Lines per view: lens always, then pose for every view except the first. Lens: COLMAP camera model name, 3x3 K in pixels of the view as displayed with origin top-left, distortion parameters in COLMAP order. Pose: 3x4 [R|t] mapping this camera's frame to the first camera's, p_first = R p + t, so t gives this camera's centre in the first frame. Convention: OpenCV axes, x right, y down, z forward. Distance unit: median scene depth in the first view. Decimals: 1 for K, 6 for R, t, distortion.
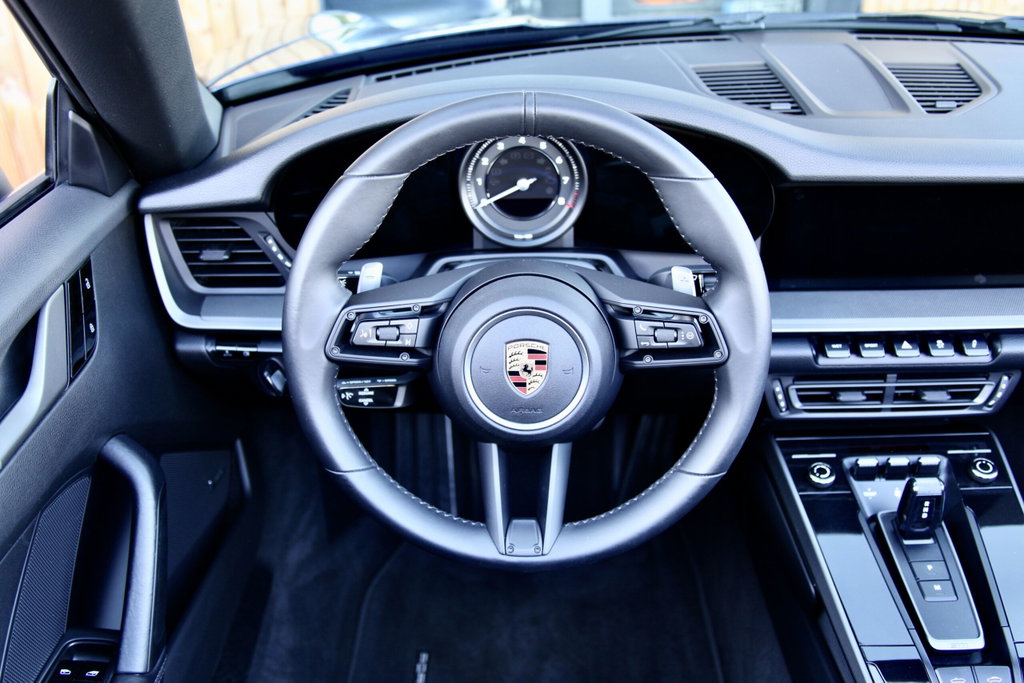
lens RADIAL K [[979.4, 0, 512.0], [0, 979.4, 341.5], [0, 0, 1]] dist [-0.061414, 0.010469]
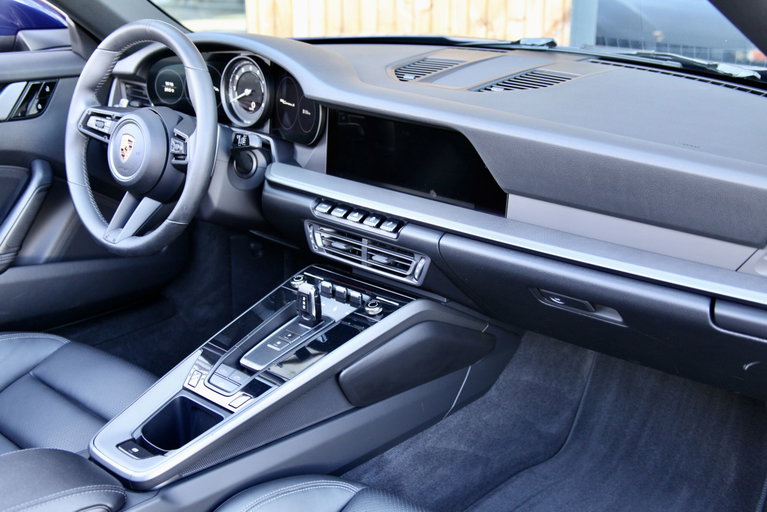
lens RADIAL K [[953.5, 0, 383.5], [0, 953.5, 256.0], [0, 0, 1]] dist [-0.007217, -0.010934]
pose [[0.738997, 0.241297, -0.629015, 1.501491], [-0.334035, 0.942049, -0.031061, 0.105773], [0.585068, 0.233067, 0.776772, -0.174374]]
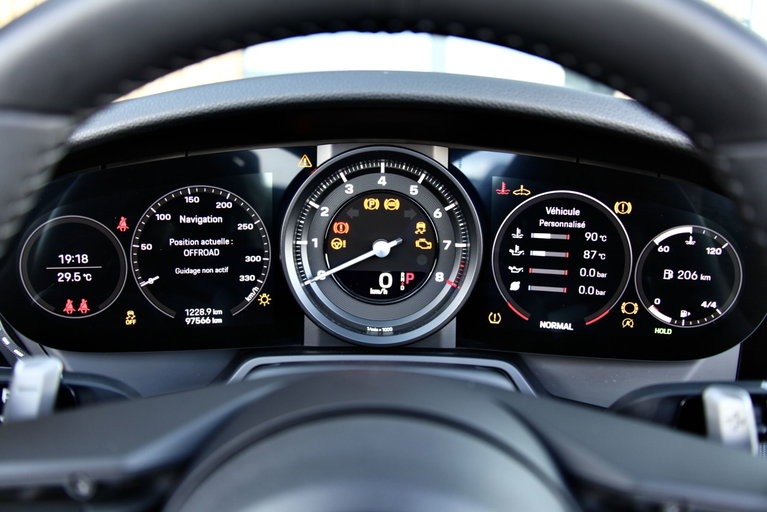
lens RADIAL K [[566.8, 0, 383.5], [0, 566.8, 256.0], [0, 0, 1]] dist [-0.142544, 0.000759]
pose [[0.999419, 0.032459, 0.010433, 0.009443], [-0.028577, 0.964406, -0.262878, -0.061364], [-0.018595, 0.262427, 0.964773, 0.690416]]
